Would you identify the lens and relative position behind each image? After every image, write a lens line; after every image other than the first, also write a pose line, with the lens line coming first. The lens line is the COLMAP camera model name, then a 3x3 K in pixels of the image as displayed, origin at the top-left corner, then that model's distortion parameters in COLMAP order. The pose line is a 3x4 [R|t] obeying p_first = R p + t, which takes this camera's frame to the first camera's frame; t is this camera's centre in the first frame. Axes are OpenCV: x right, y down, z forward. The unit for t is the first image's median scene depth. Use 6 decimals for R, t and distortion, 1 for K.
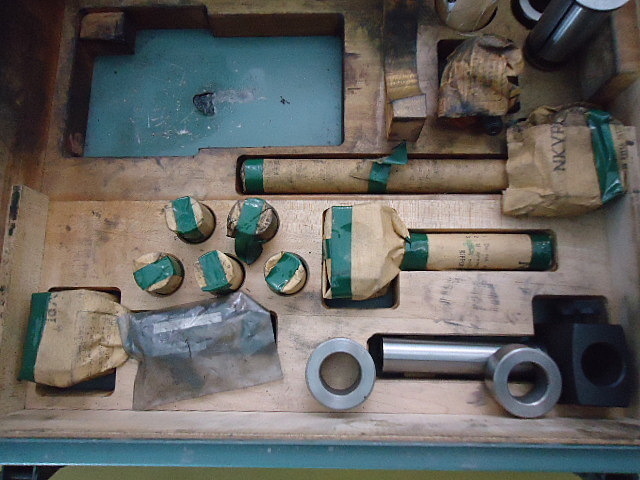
lens RADIAL K [[459.7, 0, 321.0], [0, 459.7, 241.9], [0, 0, 1]] dist [0.028965, 0.003168]
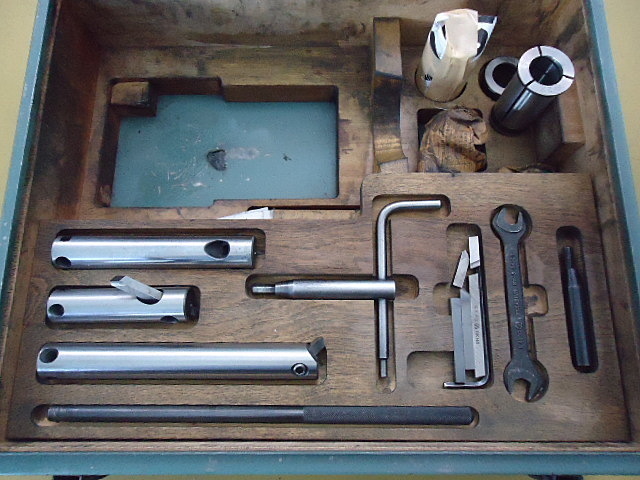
lens RADIAL K [[459.7, 0, 321.5], [0, 459.7, 242.3], [0, 0, 1]] dist [0.028965, 0.003168]
pose [[0.999718, 0.000937, 0.023744, -0.020942], [0.000461, 0.998269, -0.058814, -0.027561], [-0.023758, 0.058808, 0.997987, -0.150959]]
